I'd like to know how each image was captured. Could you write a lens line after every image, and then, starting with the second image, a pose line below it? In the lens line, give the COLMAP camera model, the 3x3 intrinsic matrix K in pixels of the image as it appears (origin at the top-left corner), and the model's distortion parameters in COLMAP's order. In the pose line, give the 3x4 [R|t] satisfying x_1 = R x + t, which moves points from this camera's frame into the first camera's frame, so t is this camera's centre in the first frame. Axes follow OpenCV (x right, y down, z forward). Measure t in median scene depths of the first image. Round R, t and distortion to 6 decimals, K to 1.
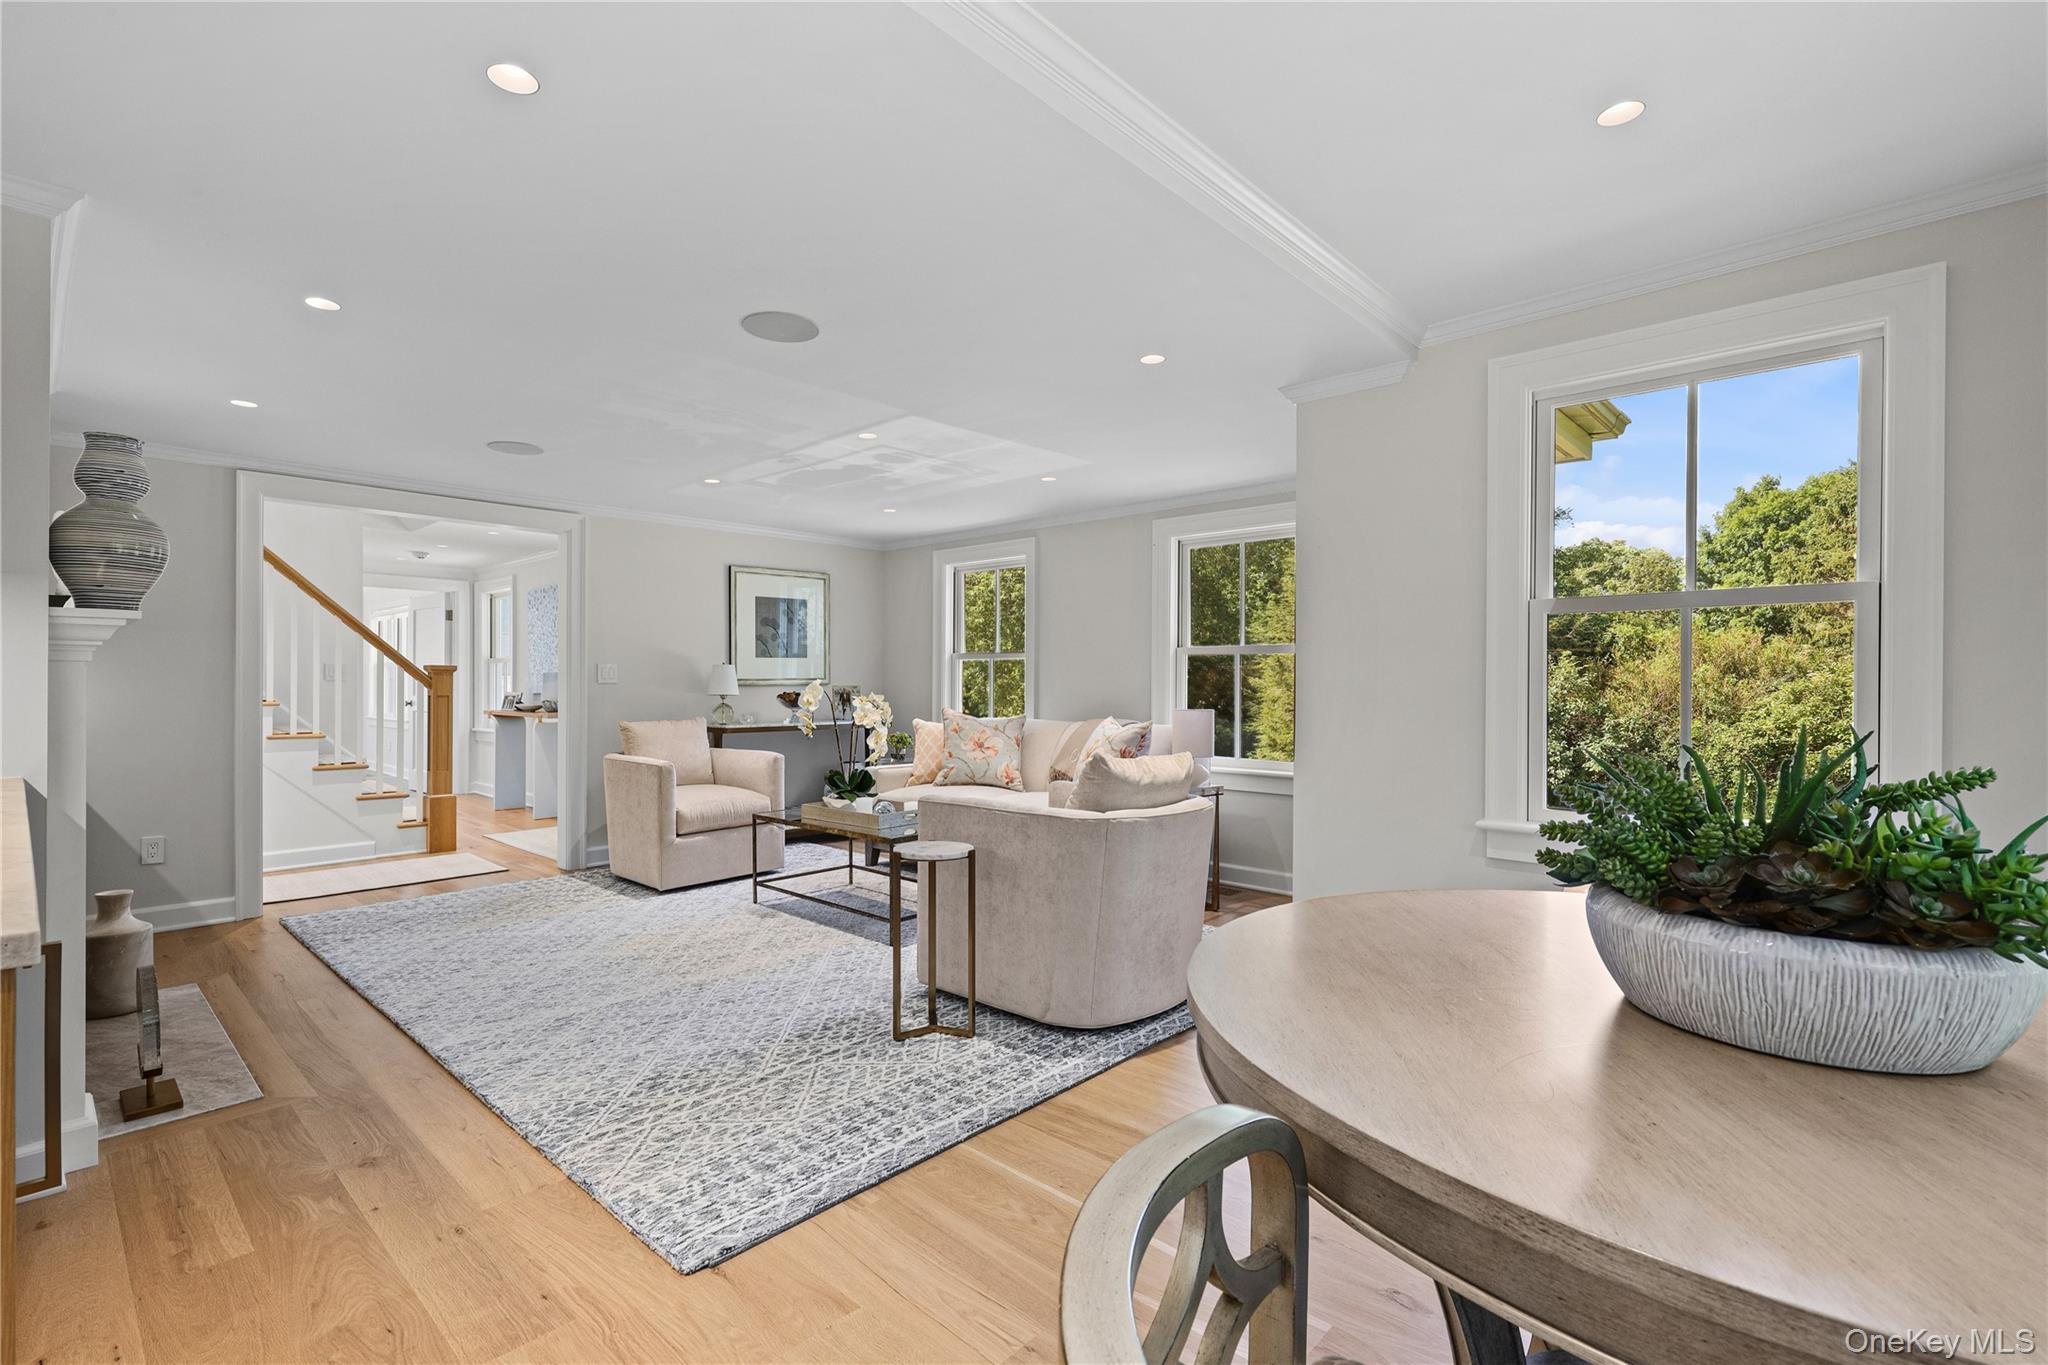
lens RADIAL K [[938.5, 0, 1014.2], [0, 938.5, 685.5], [0, 0, 1]] dist [-0.000202, -0.000598]
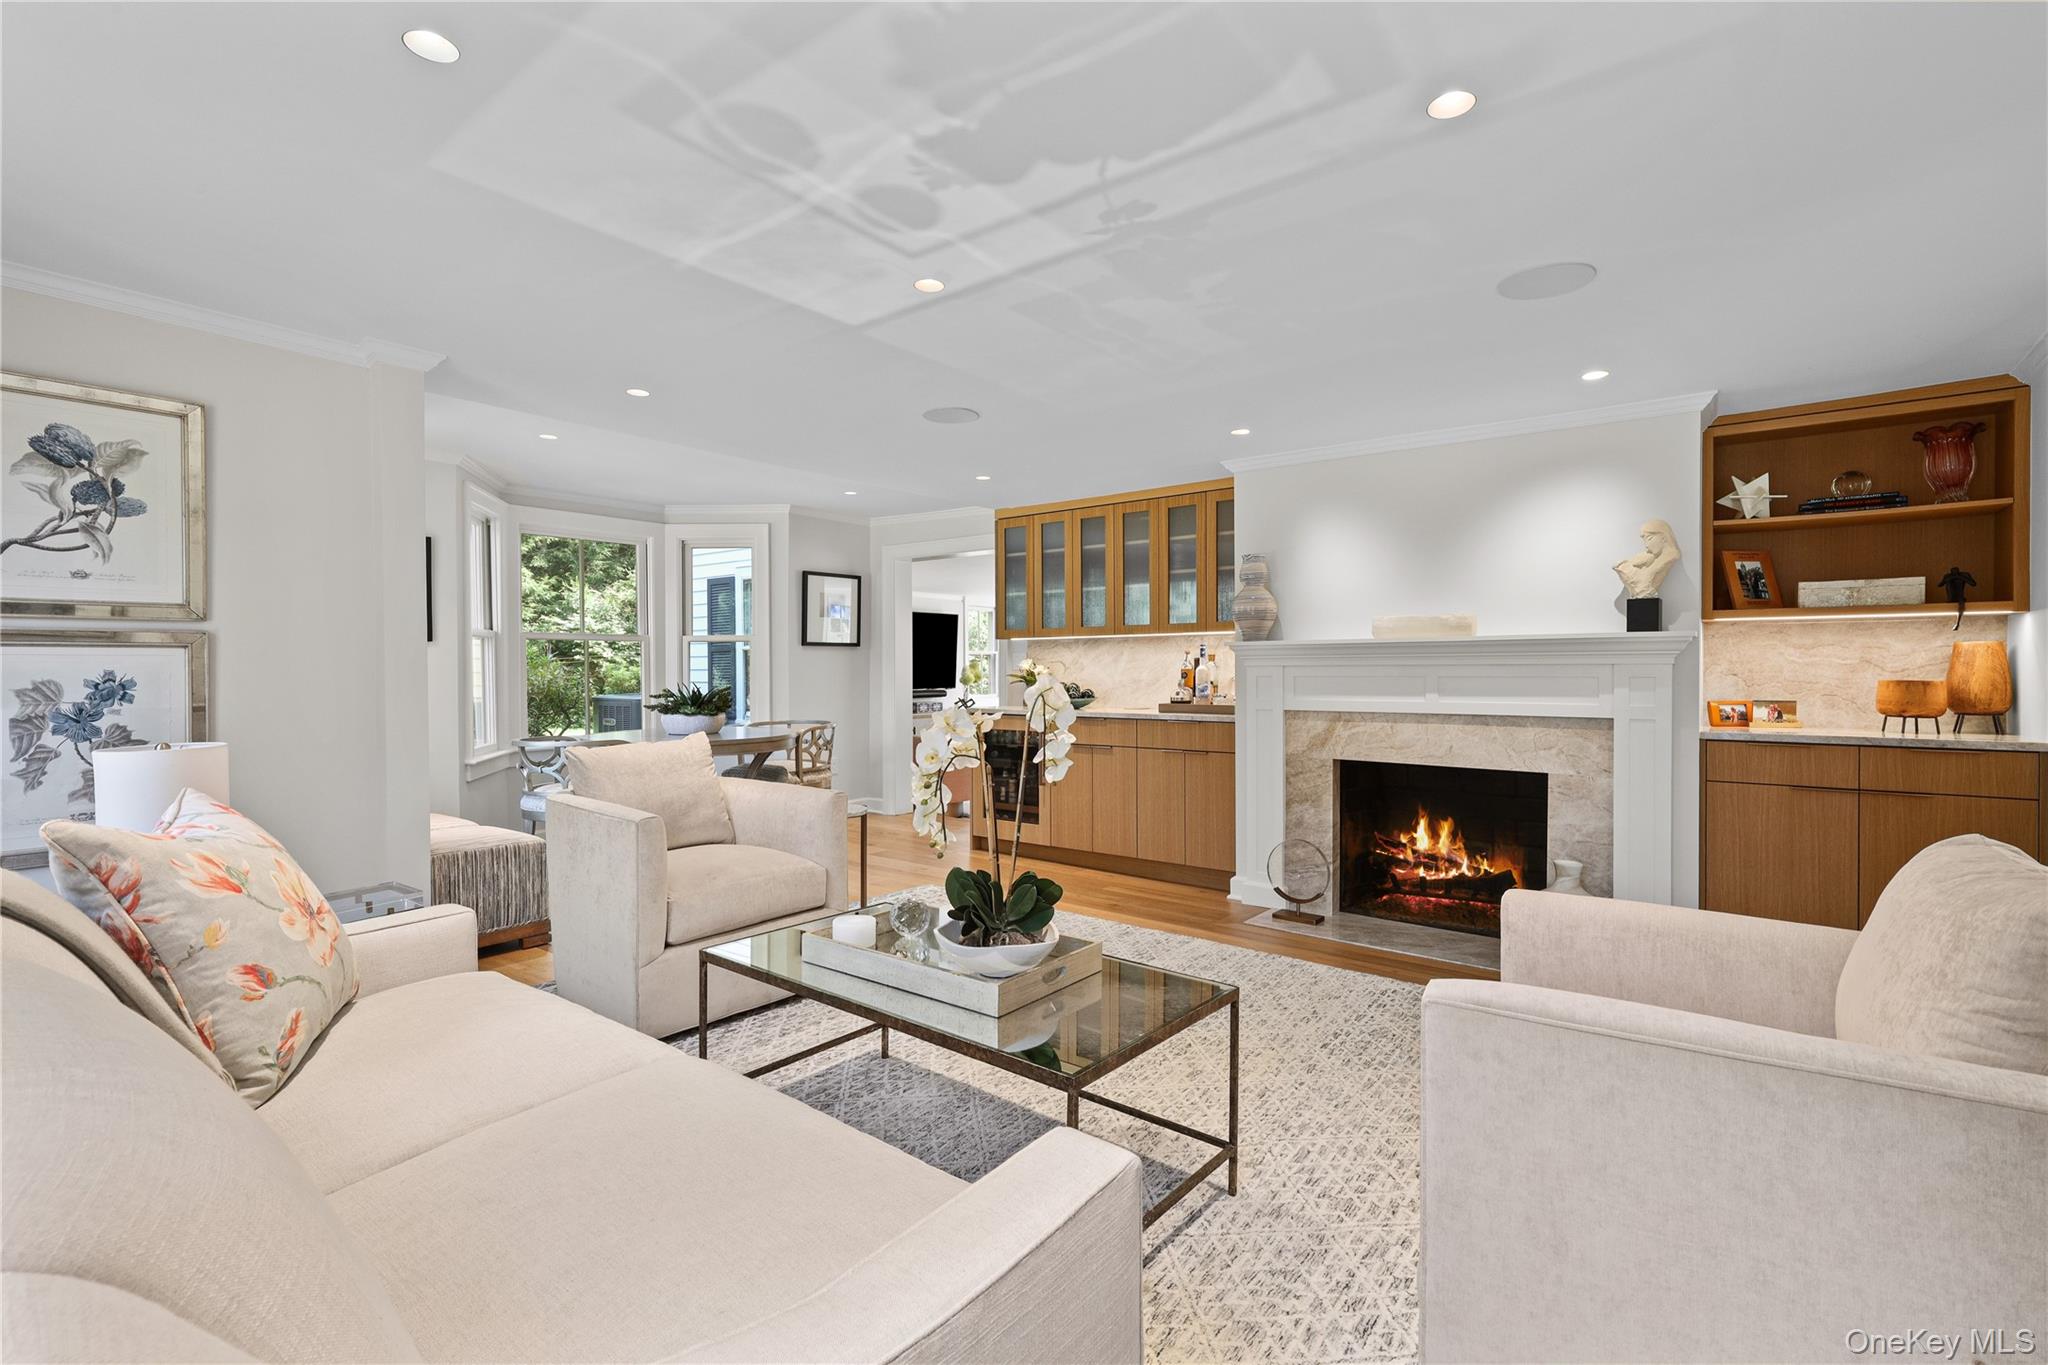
lens RADIAL K [[938.5, 0, 1011.1], [0, 938.5, 676.6], [0, 0, 1]] dist [-0.000202, -0.000598]
pose [[-0.997529, 0.000965, -0.070244, -0.186747], [0.000424, 0.999970, 0.007721, -0.010783], [0.070249, 0.007672, -0.997500, 1.835526]]
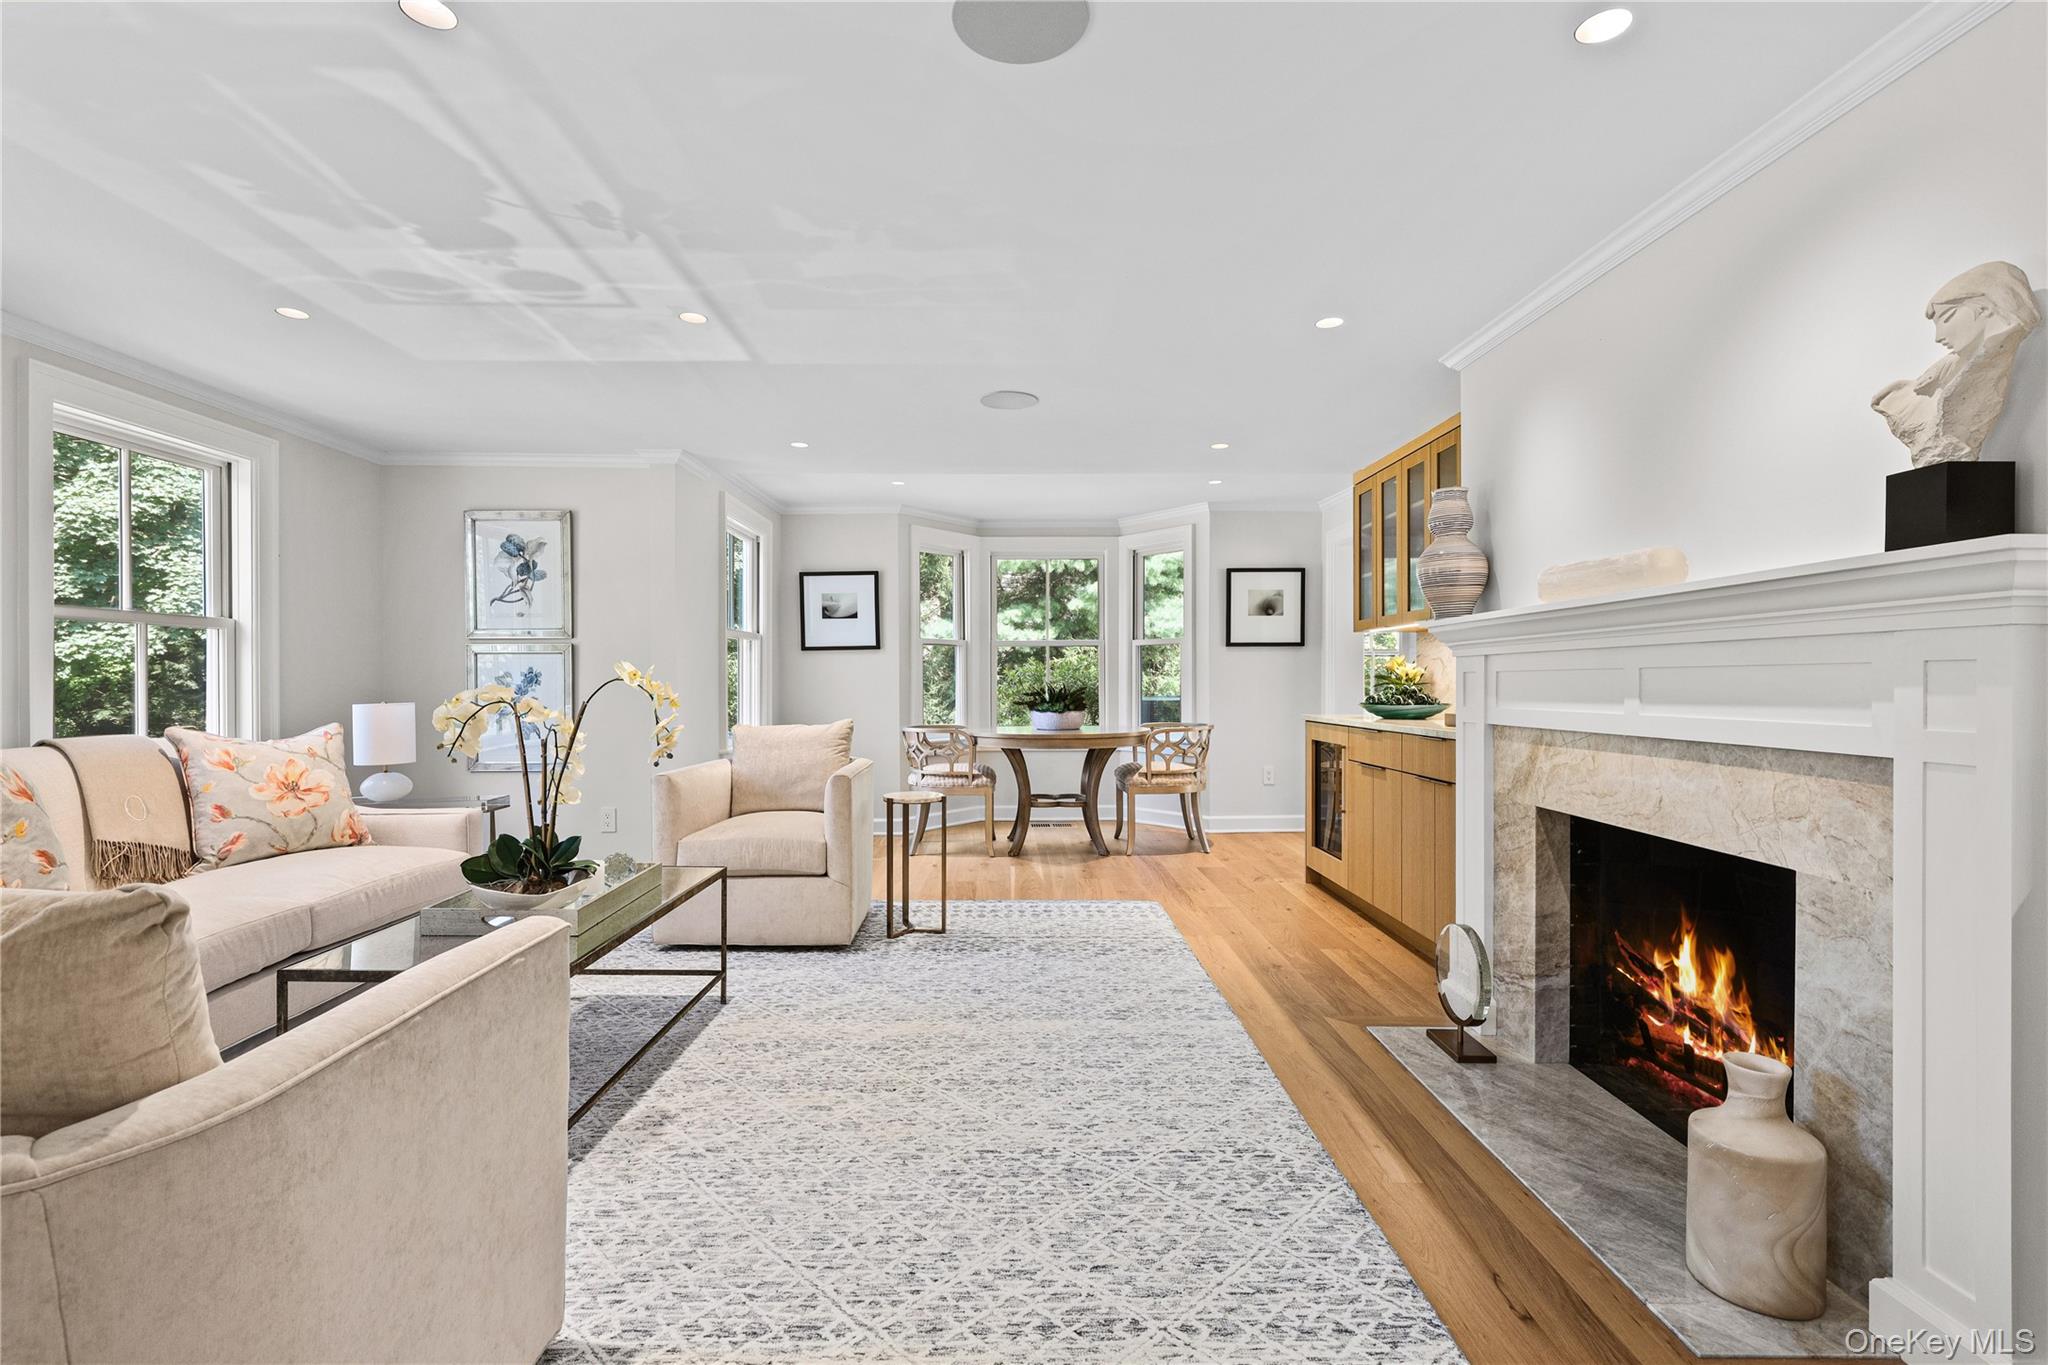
lens RADIAL K [[938.5, 0, 996.9], [0, 938.5, 679.3], [0, 0, 1]] dist [-0.000202, -0.000598]
pose [[-0.677911, -0.000499, 0.735144, -0.932407], [-0.001321, 0.999999, -0.000539, 0.006259], [-0.735143, -0.001336, -0.677911, 1.474081]]
